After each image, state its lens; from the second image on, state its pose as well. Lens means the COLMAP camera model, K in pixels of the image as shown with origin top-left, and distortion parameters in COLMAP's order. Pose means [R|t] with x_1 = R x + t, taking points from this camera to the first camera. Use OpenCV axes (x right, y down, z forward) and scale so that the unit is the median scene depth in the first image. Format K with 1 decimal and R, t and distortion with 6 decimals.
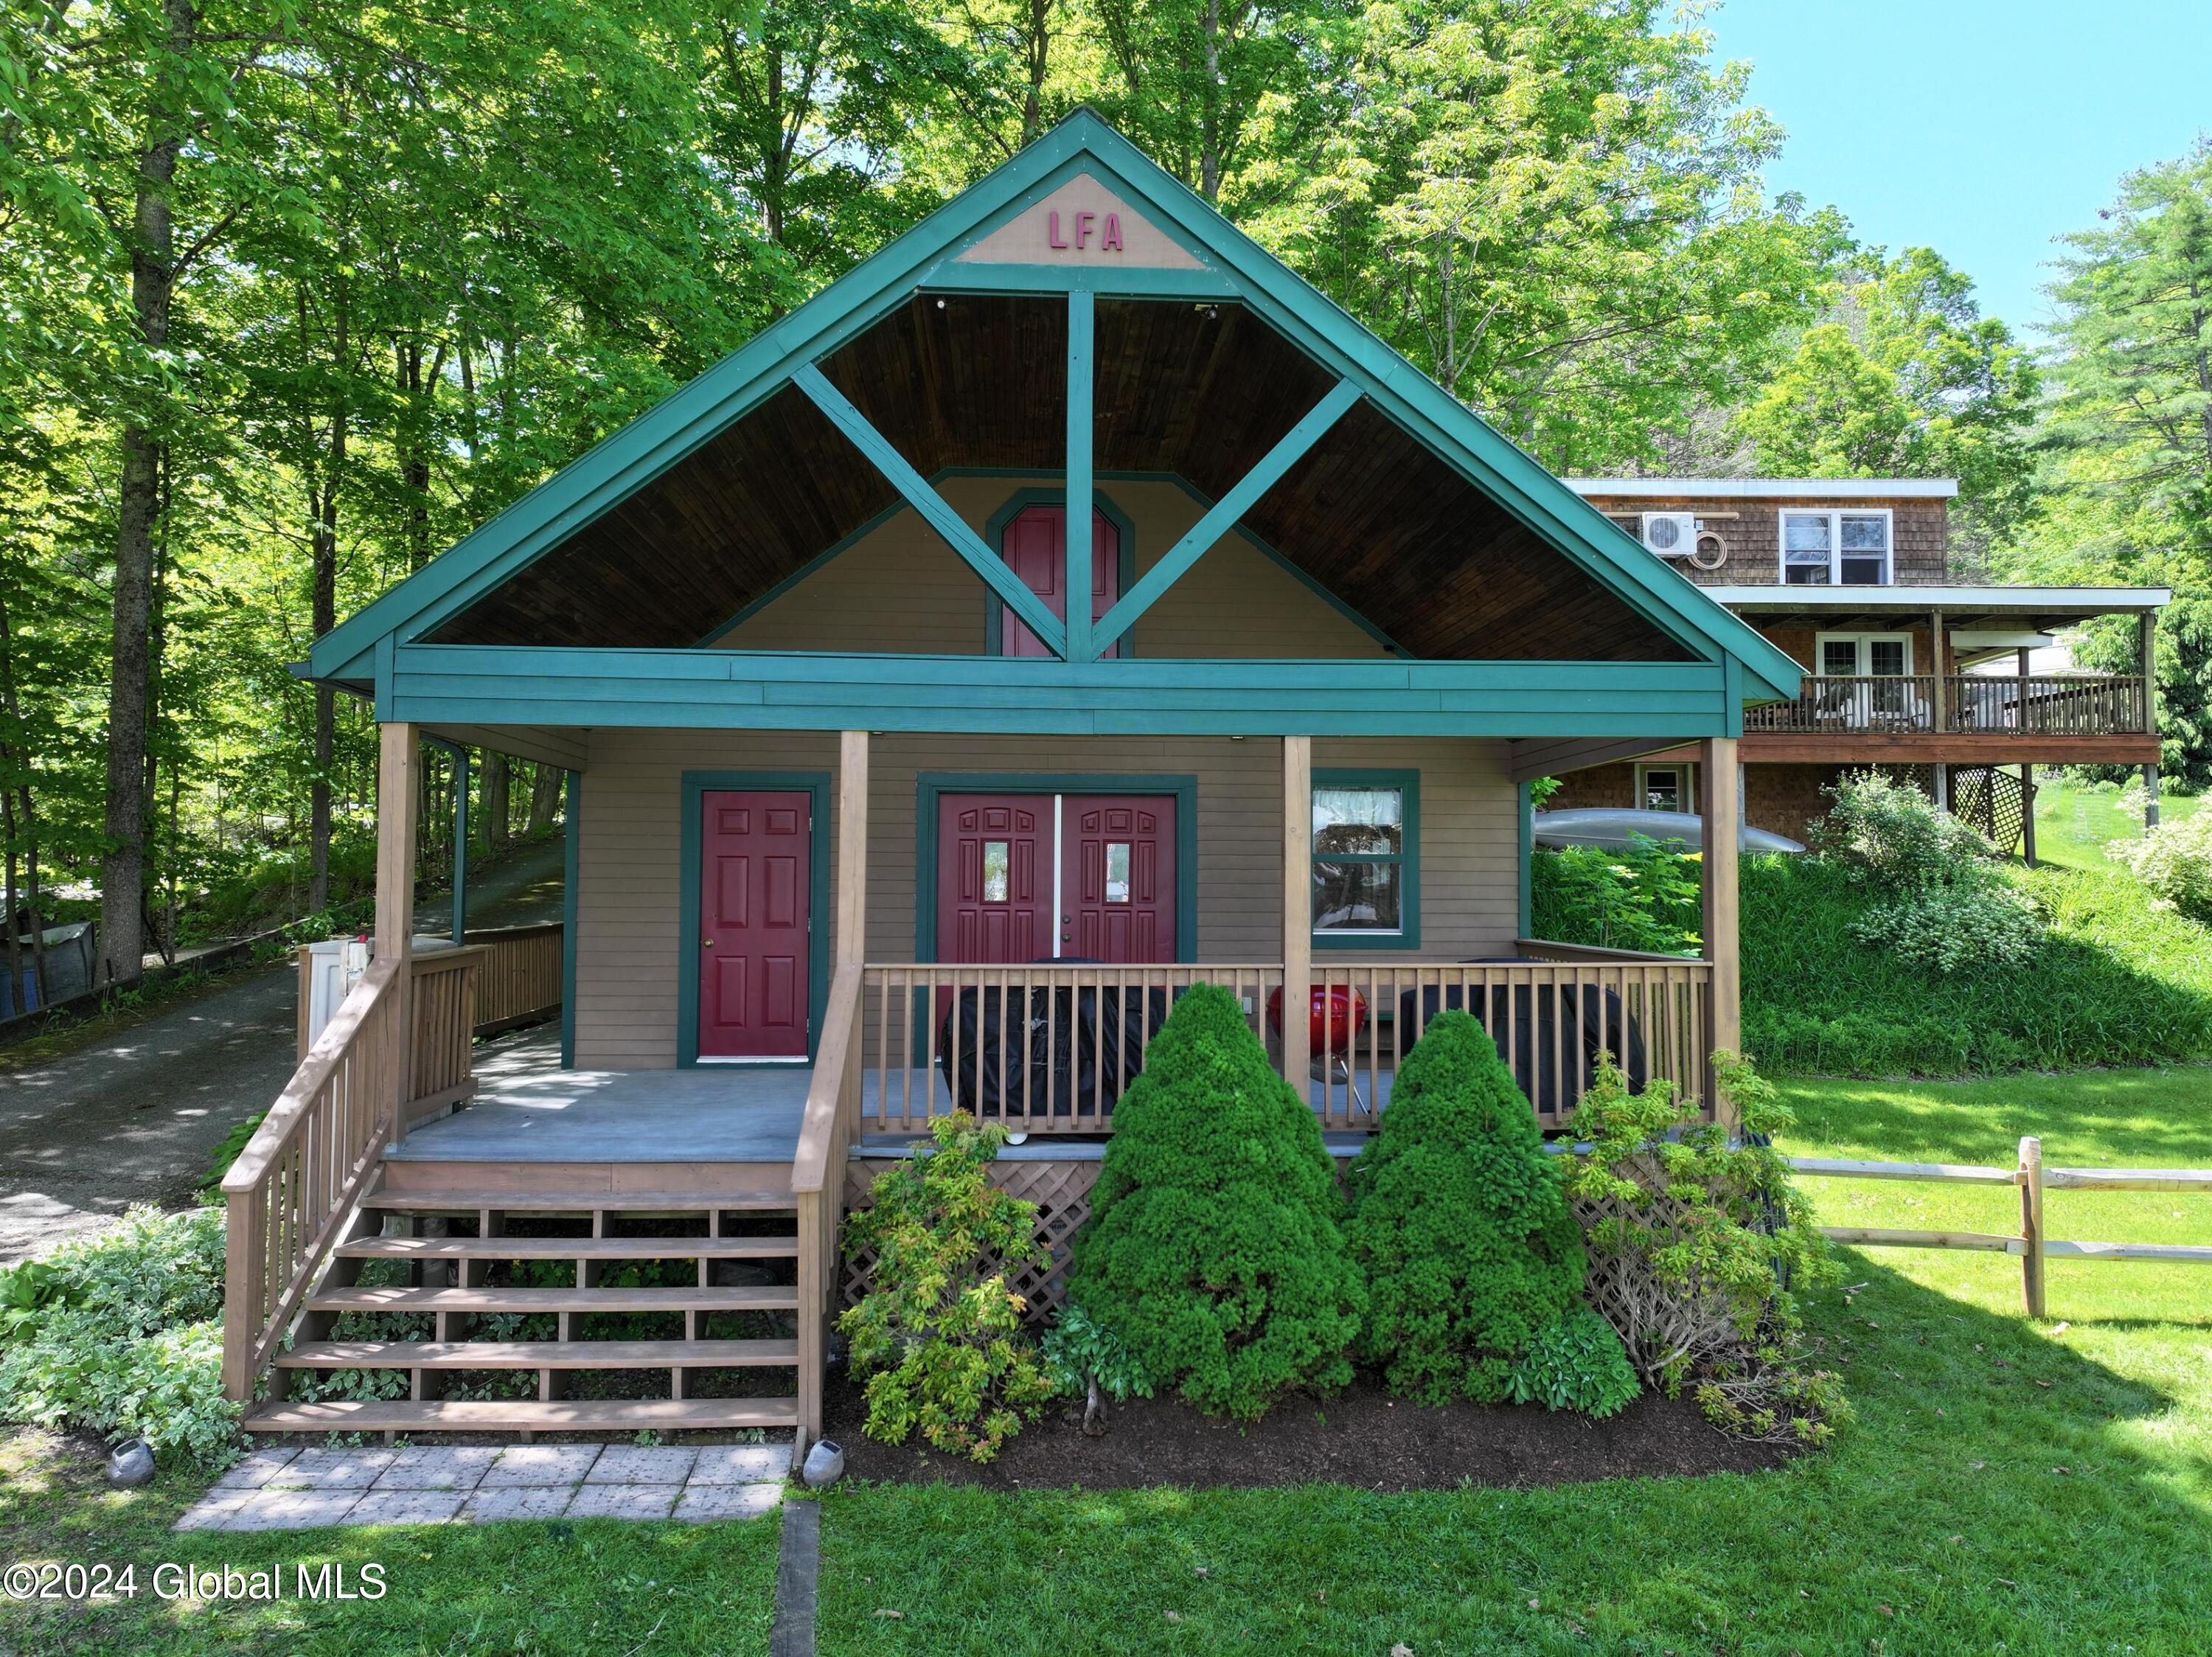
lens RADIAL K [[1542.9, 0, 1106.1], [0, 1542.9, 820.6], [0, 0, 1]] dist [0.017258, -0.002611]
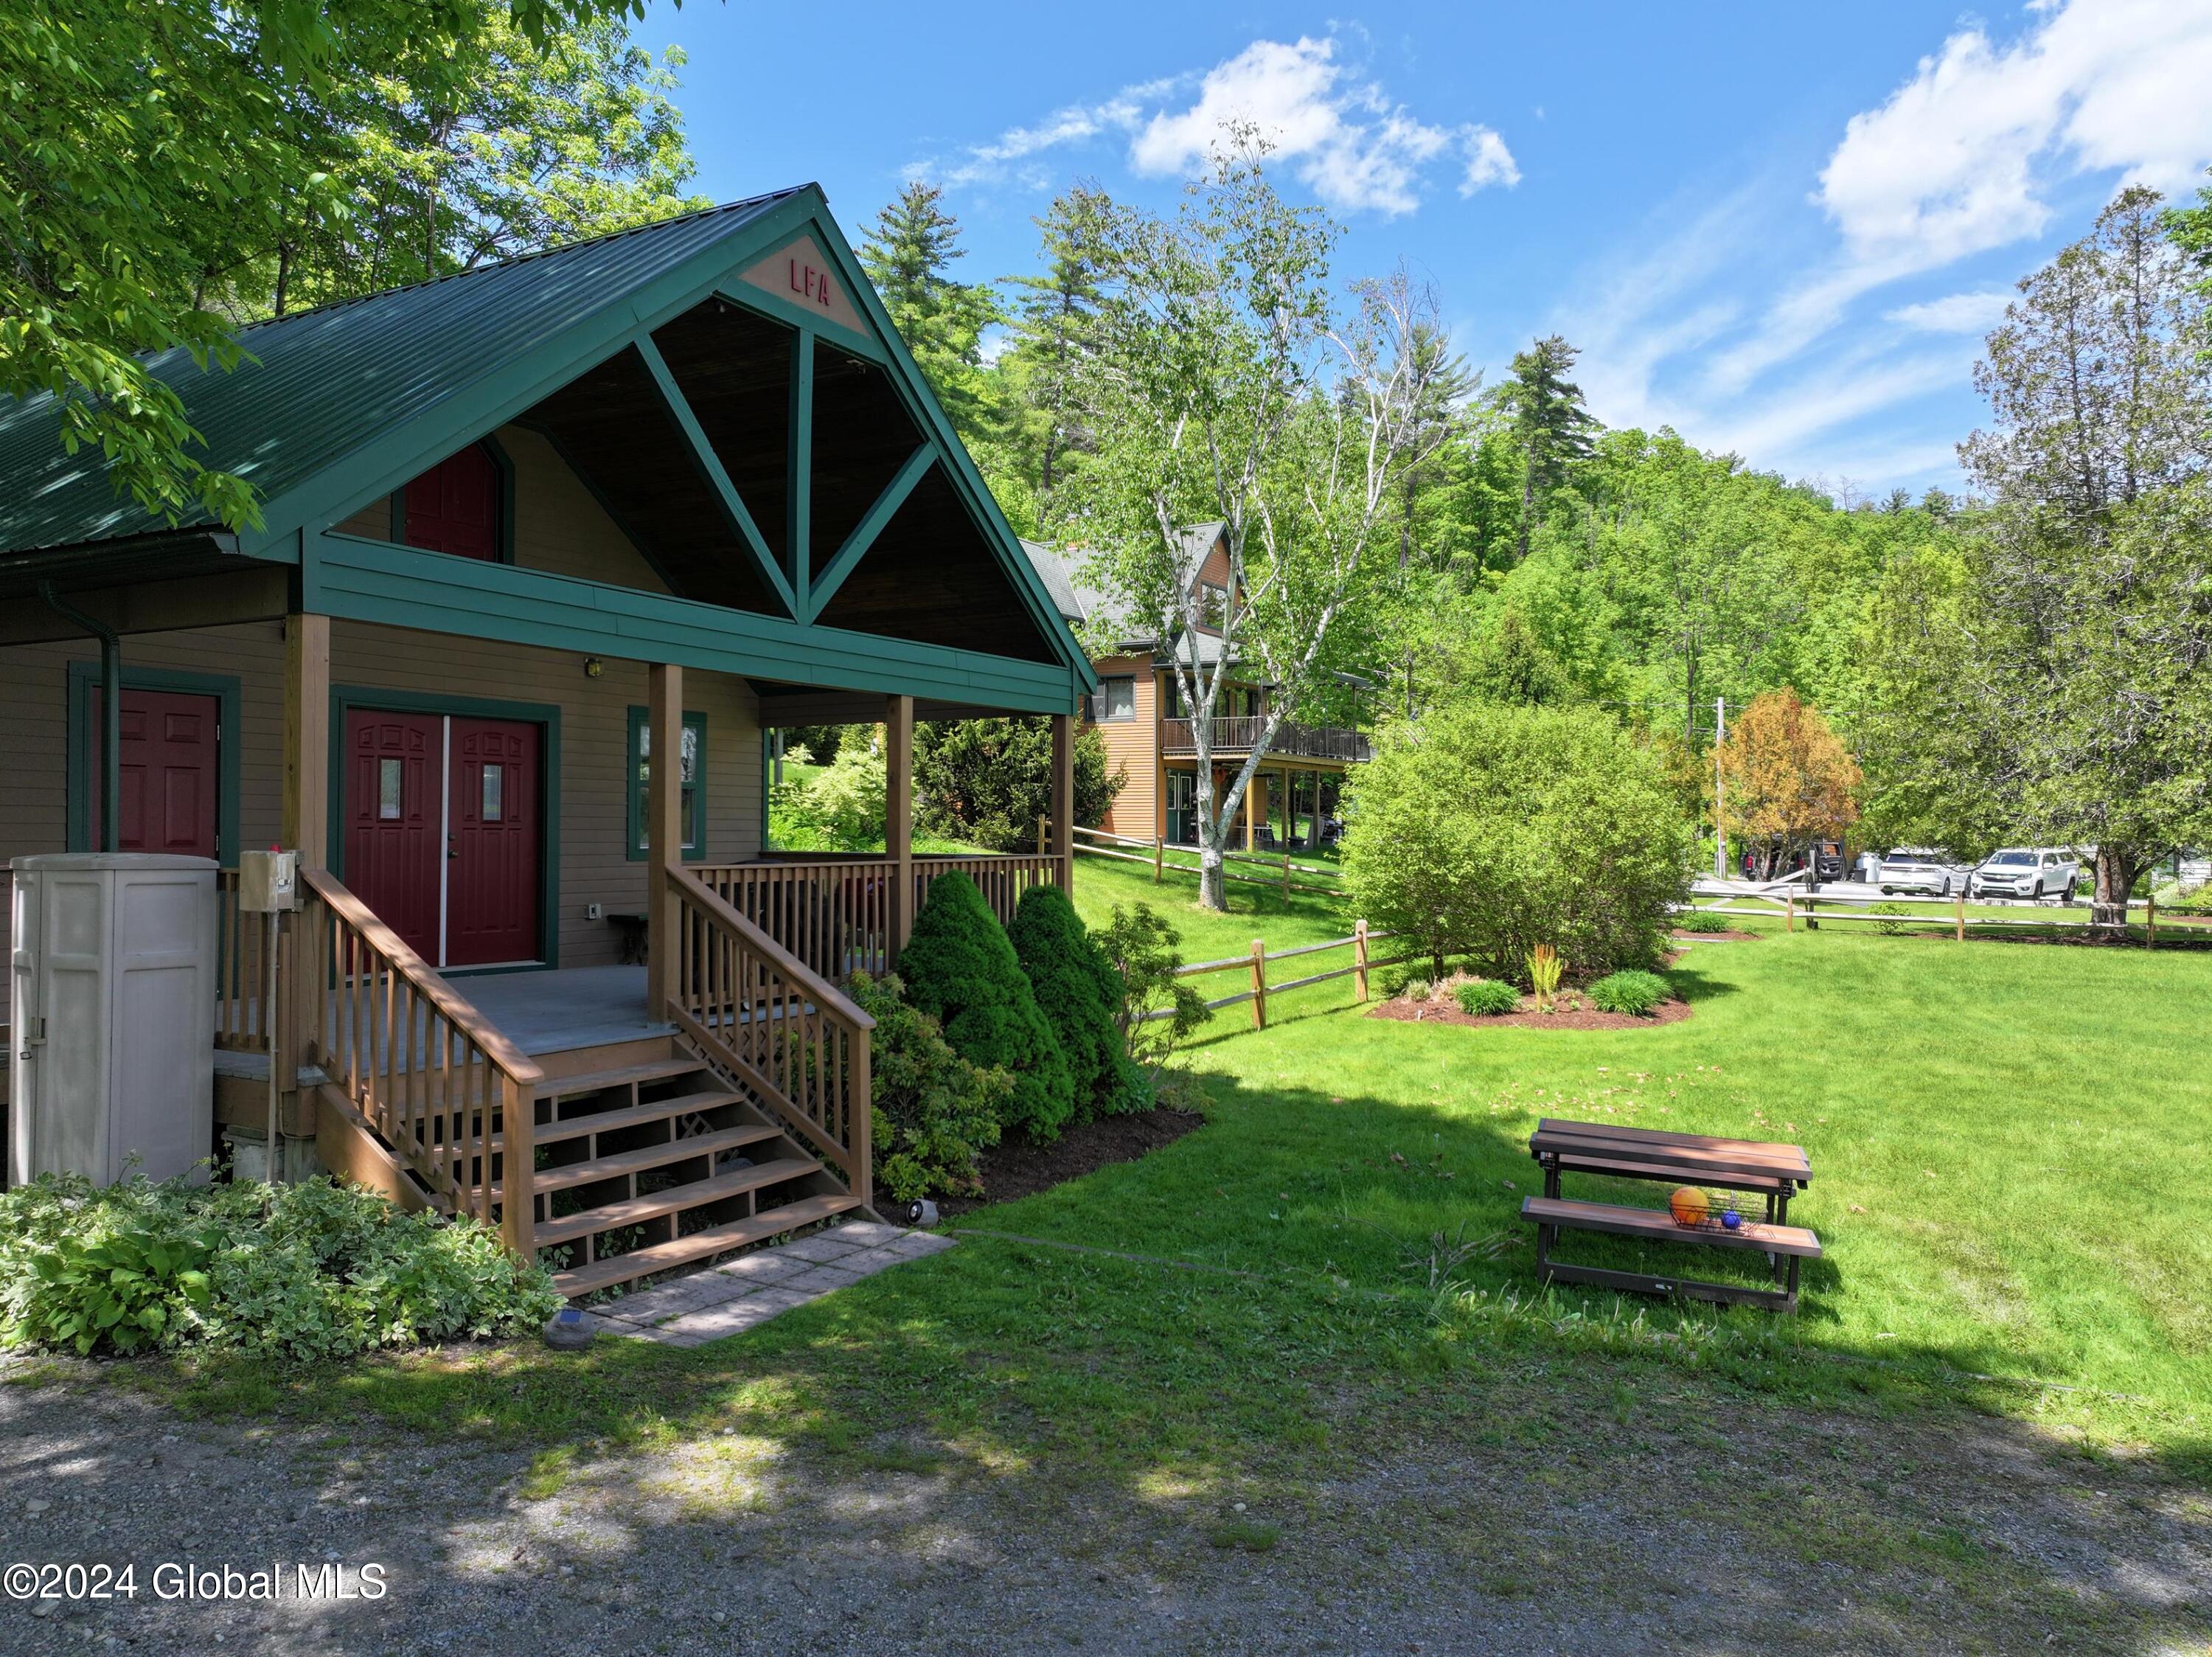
lens RADIAL K [[1542.9, 0, 1112.7], [0, 1542.9, 826.6], [0, 0, 1]] dist [0.017258, -0.002611]
pose [[0.557367, -0.006311, 0.830242, -0.926716], [-0.035753, 0.998861, 0.031595, 0.012262], [-0.829496, -0.047294, 0.556507, 0.076273]]
